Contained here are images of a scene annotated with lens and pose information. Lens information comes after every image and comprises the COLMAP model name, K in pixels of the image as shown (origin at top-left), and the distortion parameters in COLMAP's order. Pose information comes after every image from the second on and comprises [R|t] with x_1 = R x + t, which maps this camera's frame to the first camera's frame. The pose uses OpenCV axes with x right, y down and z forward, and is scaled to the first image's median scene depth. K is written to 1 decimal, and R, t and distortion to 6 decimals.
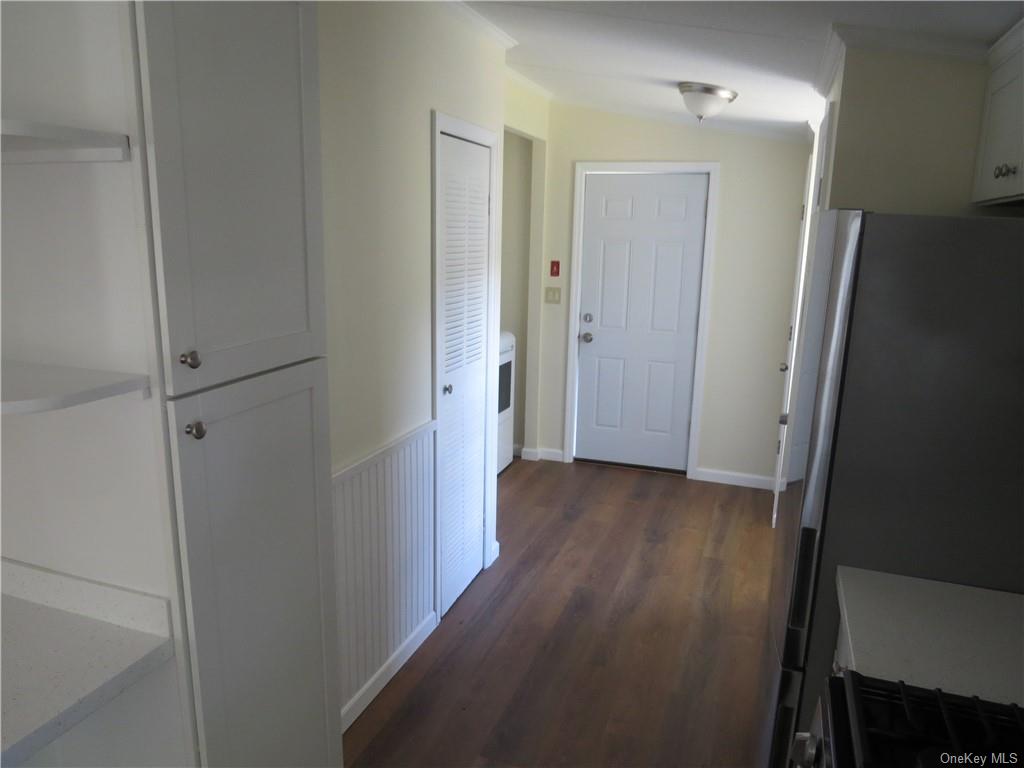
lens RADIAL K [[741.3, 0, 512.0], [0, 741.3, 384.0], [0, 0, 1]] dist [-0.009668, -0.004136]
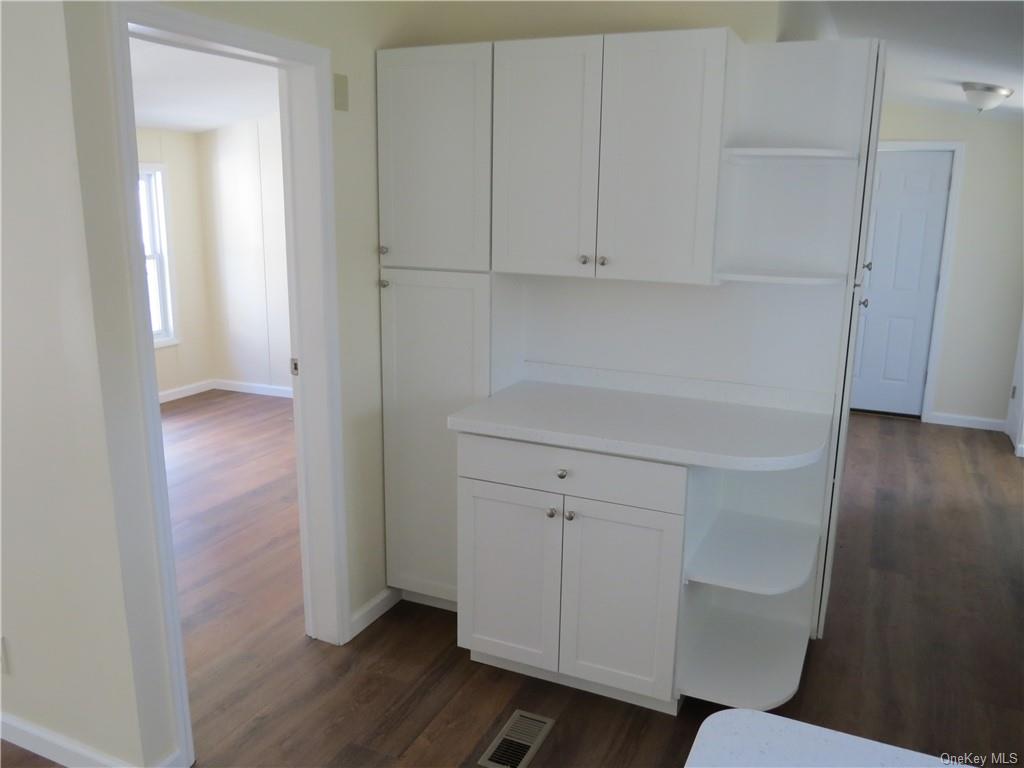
lens RADIAL K [[841.1, 0, 512.0], [0, 841.1, 384.0], [0, 0, 1]] dist [-0.037638, 0.020220]
pose [[0.996887, 0.007741, -0.078469, -0.286147], [-0.006955, 0.999923, 0.010289, 0.061144], [0.078542, -0.009711, 0.996863, -0.311220]]
